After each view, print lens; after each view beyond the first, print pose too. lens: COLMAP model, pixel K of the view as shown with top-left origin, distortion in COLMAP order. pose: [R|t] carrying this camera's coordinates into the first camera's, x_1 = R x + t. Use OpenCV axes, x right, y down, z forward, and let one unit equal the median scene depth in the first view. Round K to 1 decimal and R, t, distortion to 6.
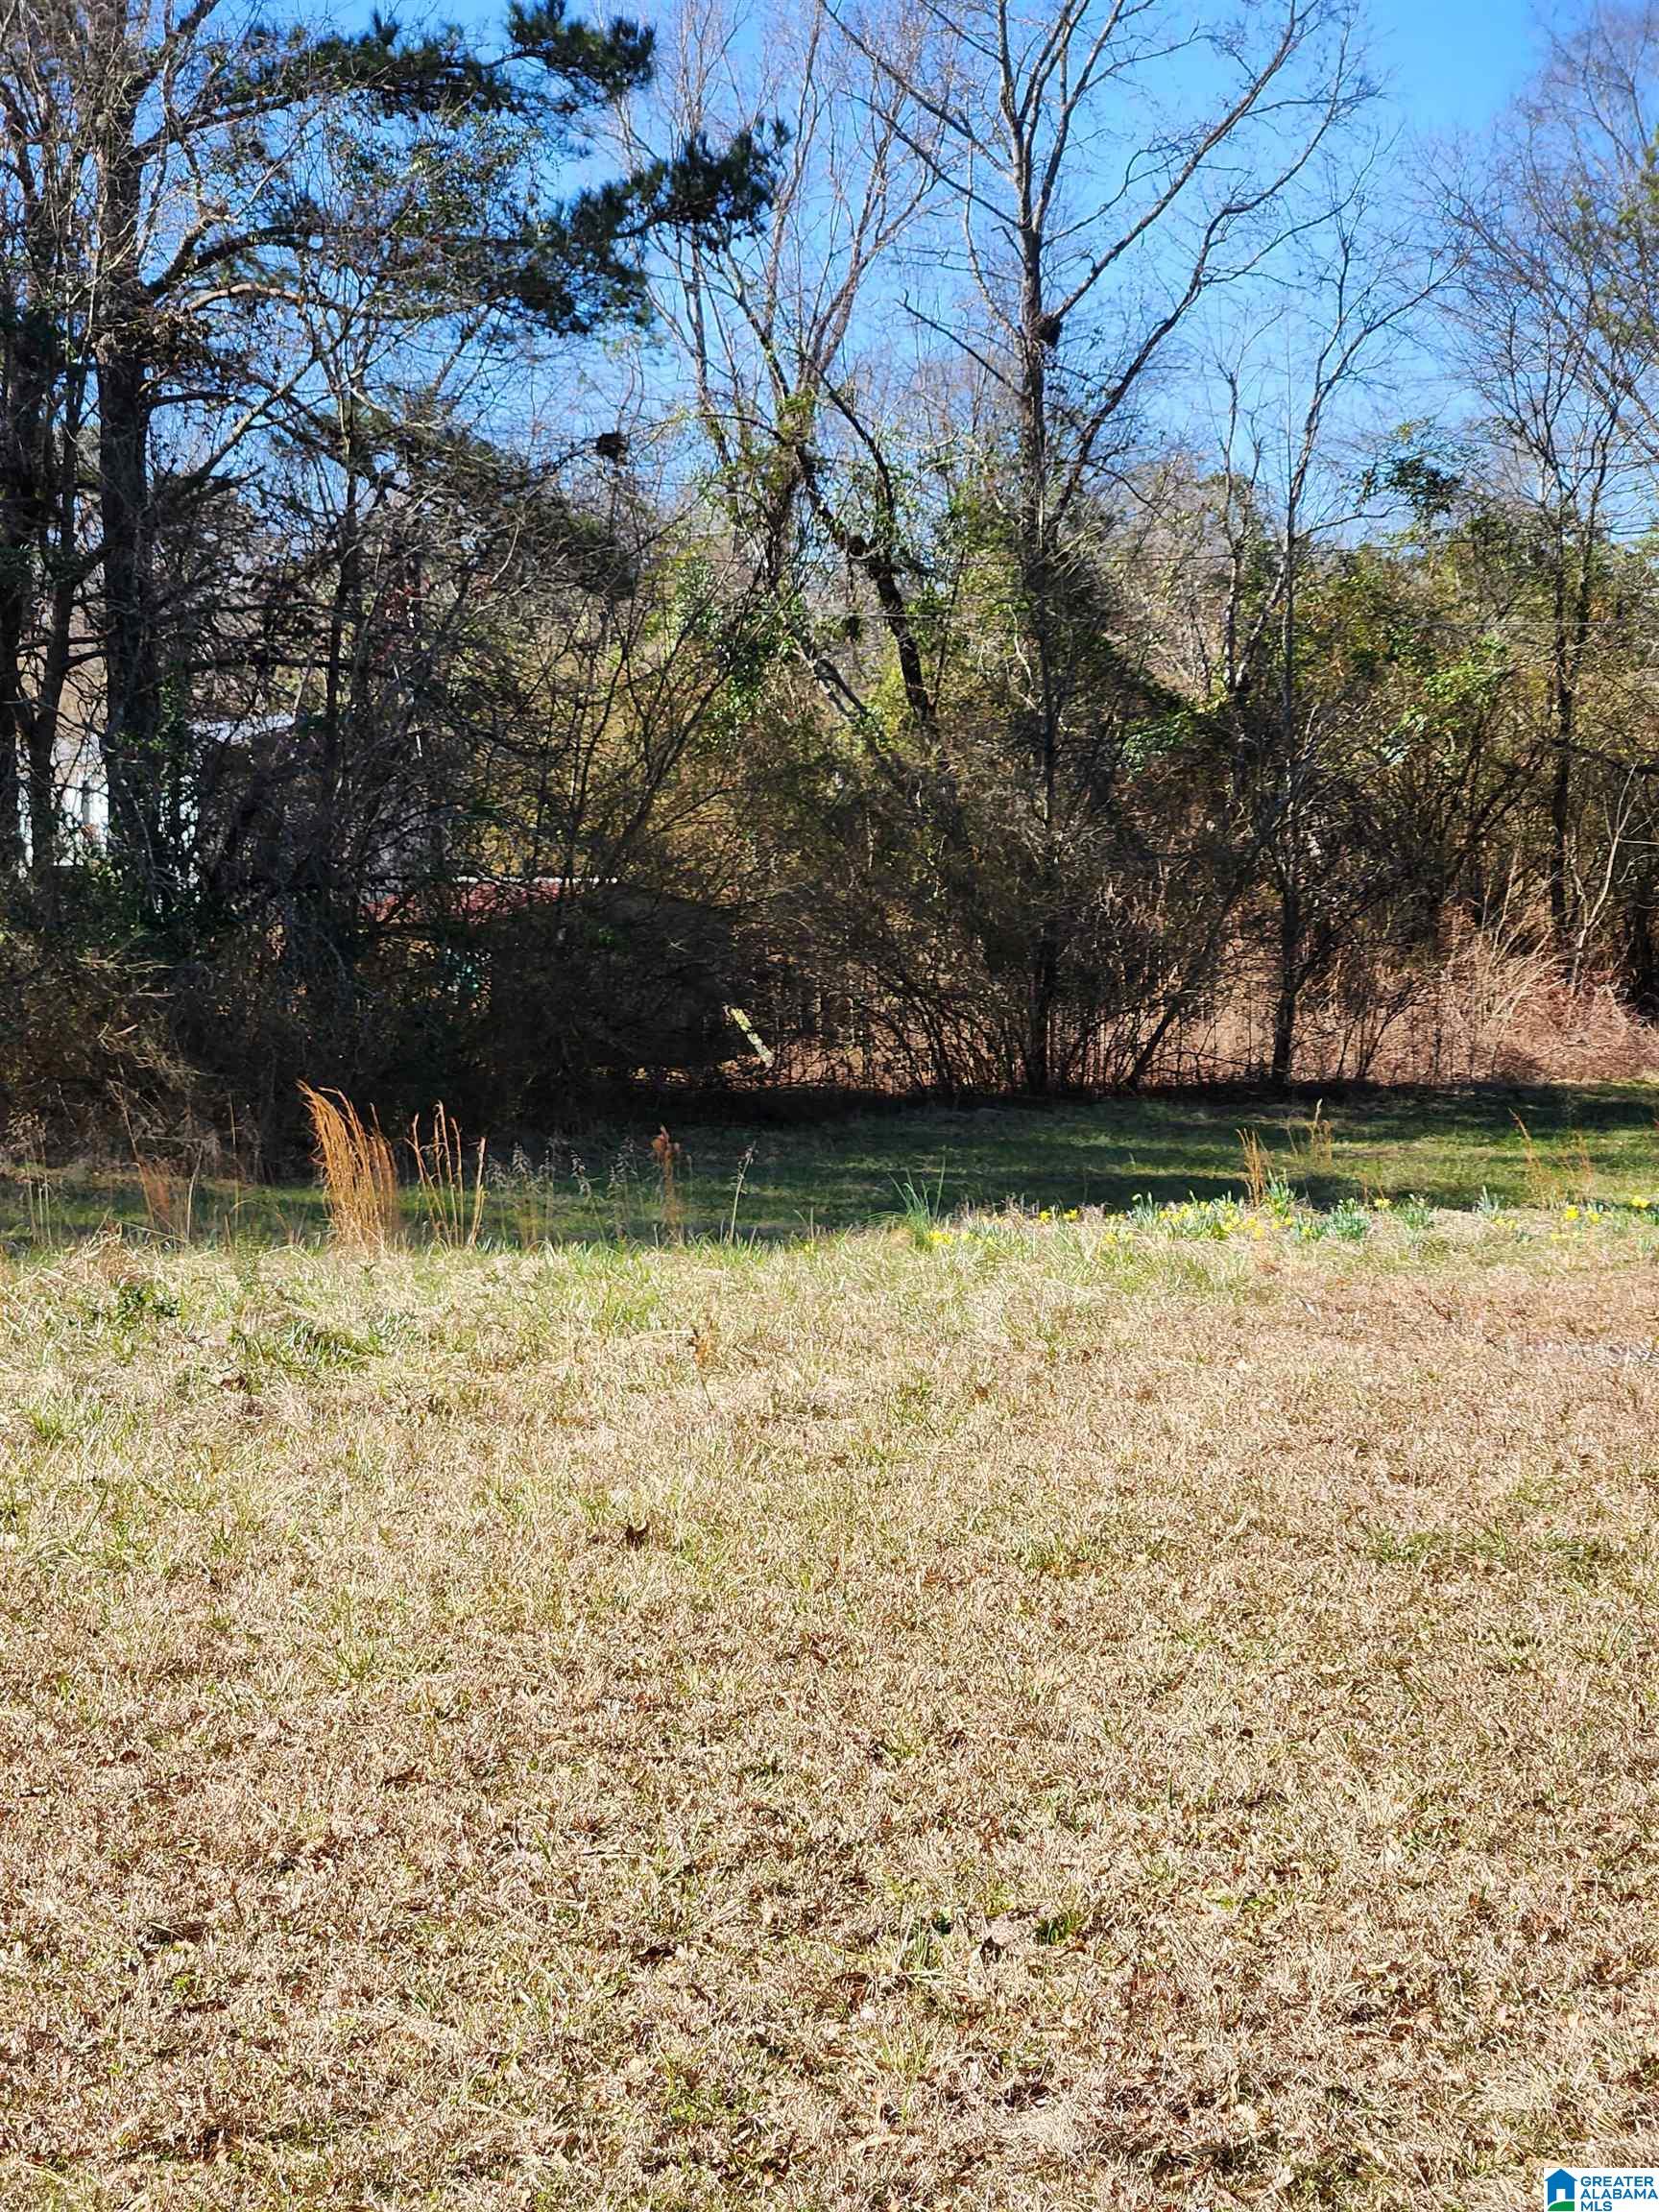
lens RADIAL K [[4306.8, 0, 829.5], [0, 4306.8, 1106.0], [0, 0, 1]] dist [-0.150234, 1.719629]
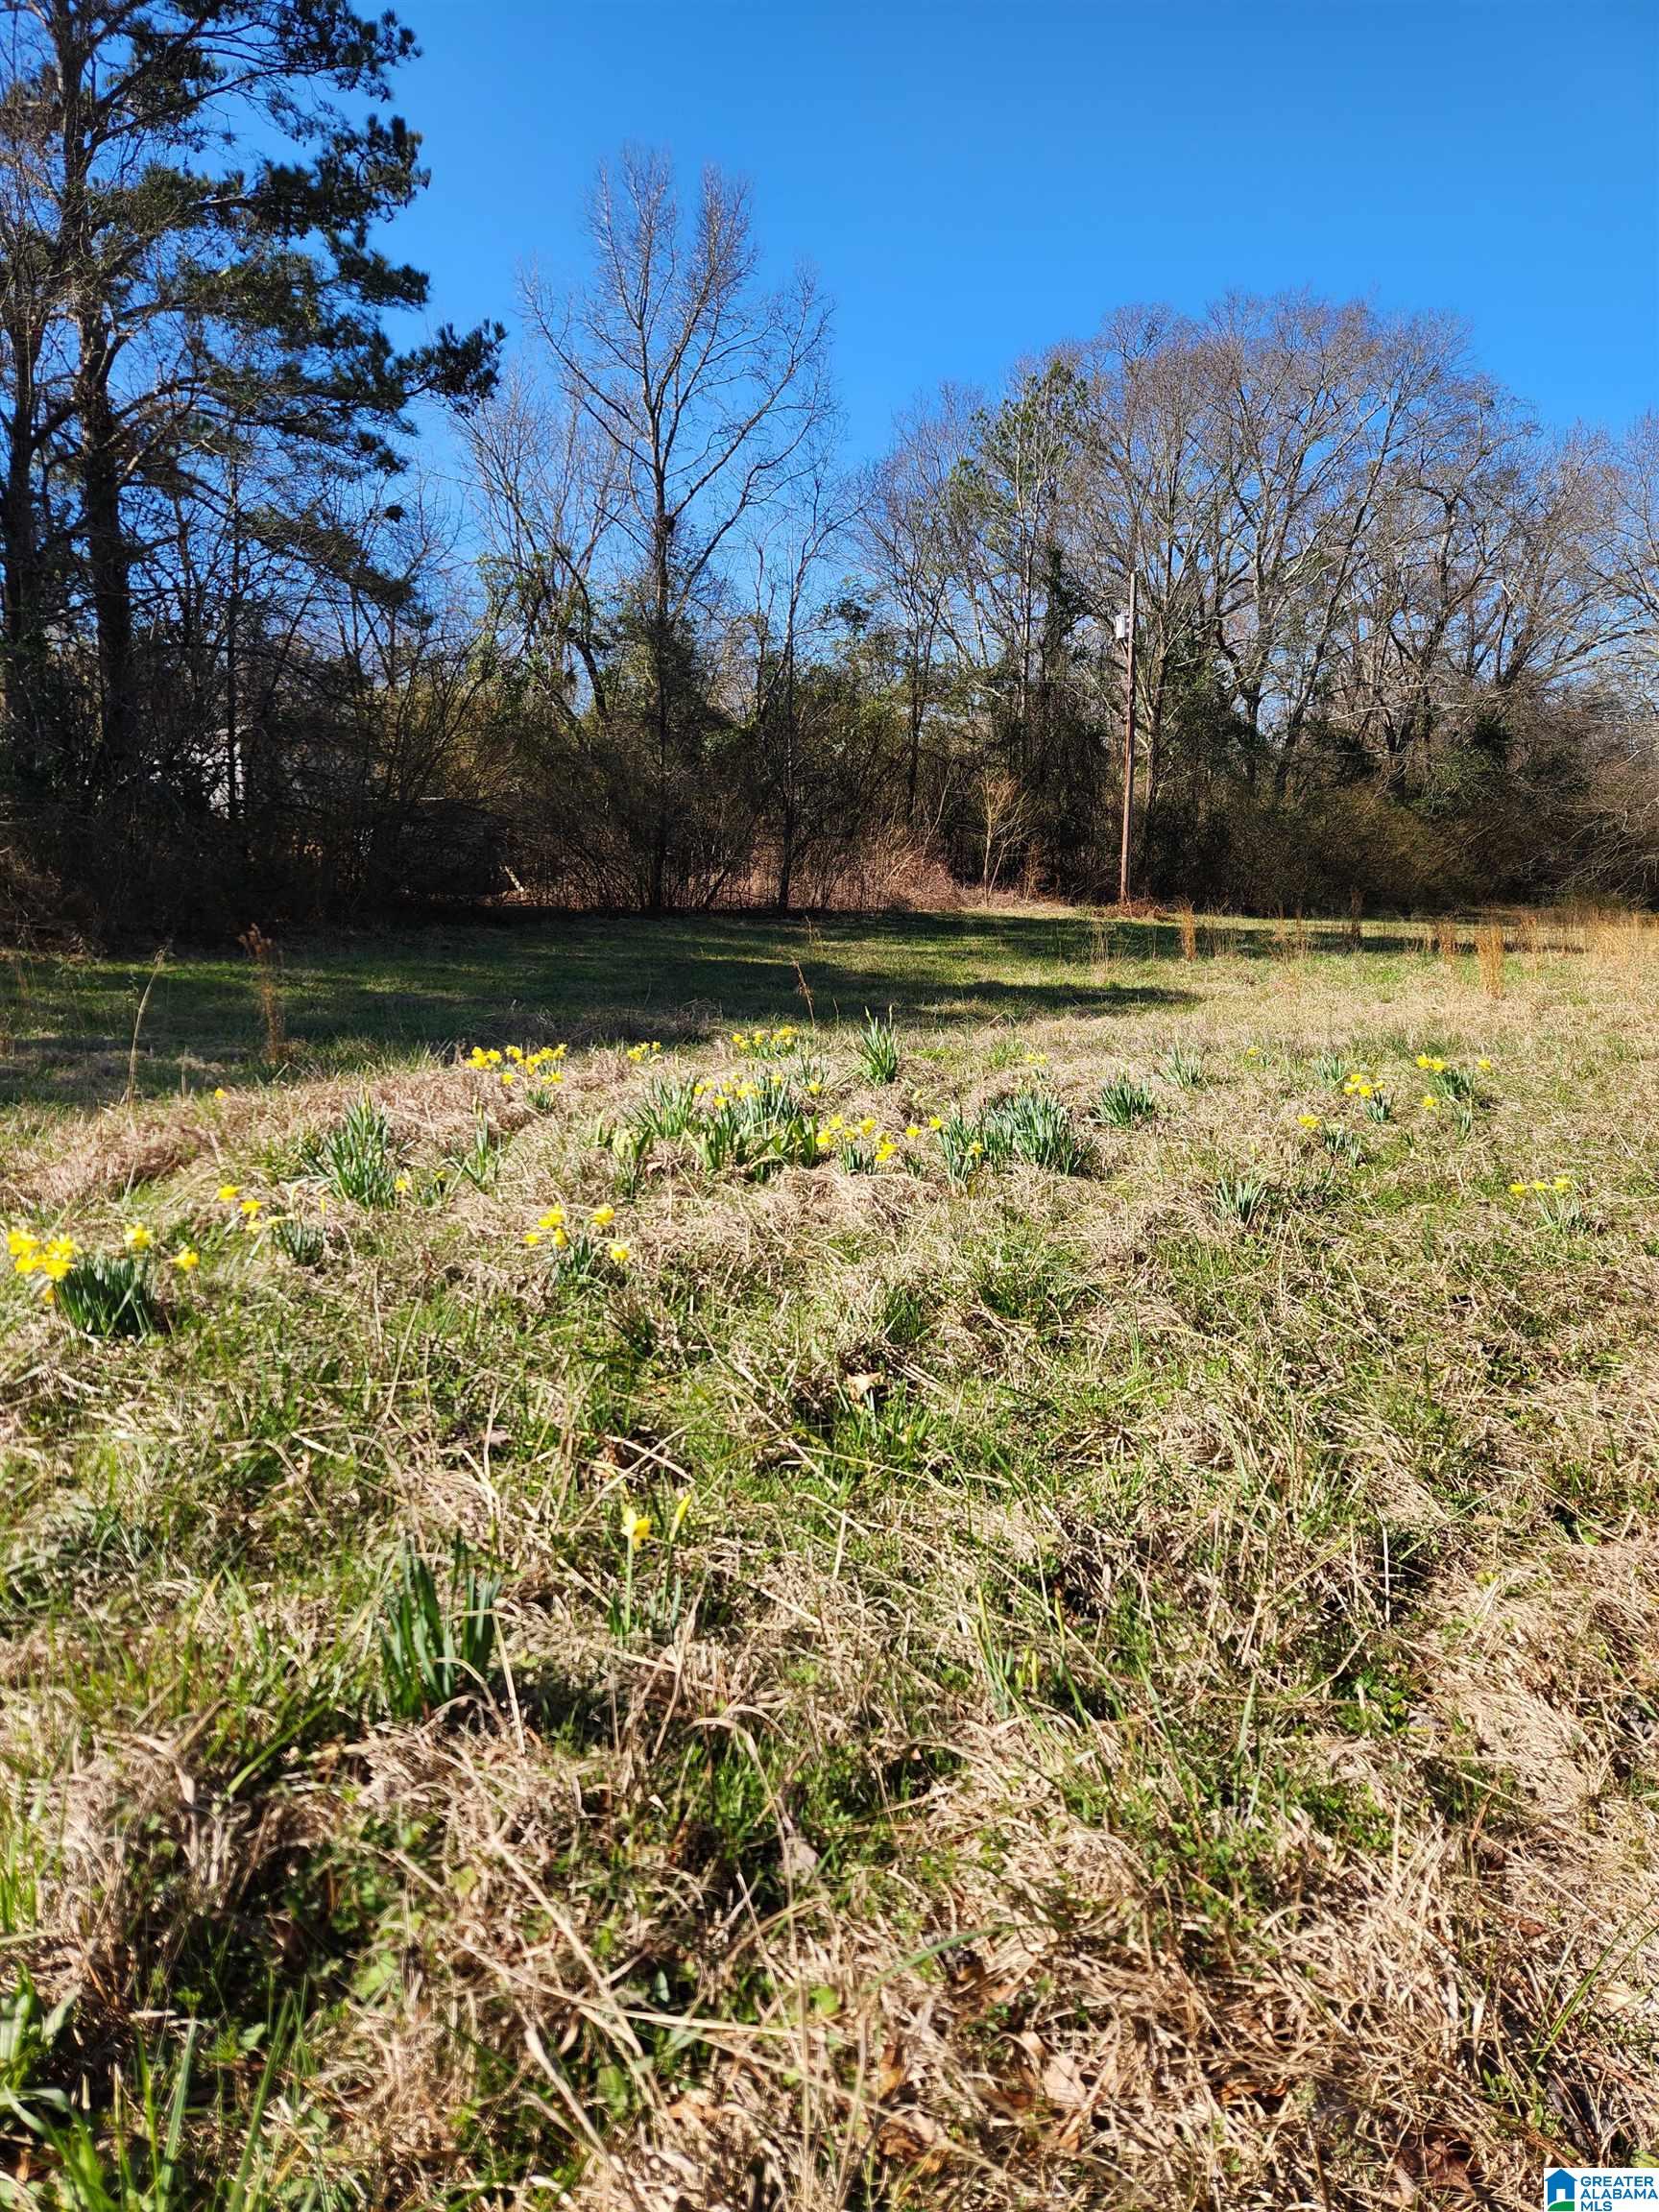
lens RADIAL K [[1505.9, 0, 829.5], [0, 1505.9, 1106.0], [0, 0, 1]] dist [0.058929, -0.000920]
pose [[0.989166, -0.000796, 0.146801, 0.022993], [-0.017301, 0.992385, 0.121956, -0.000365], [-0.145781, -0.123175, 0.981619, 0.286095]]
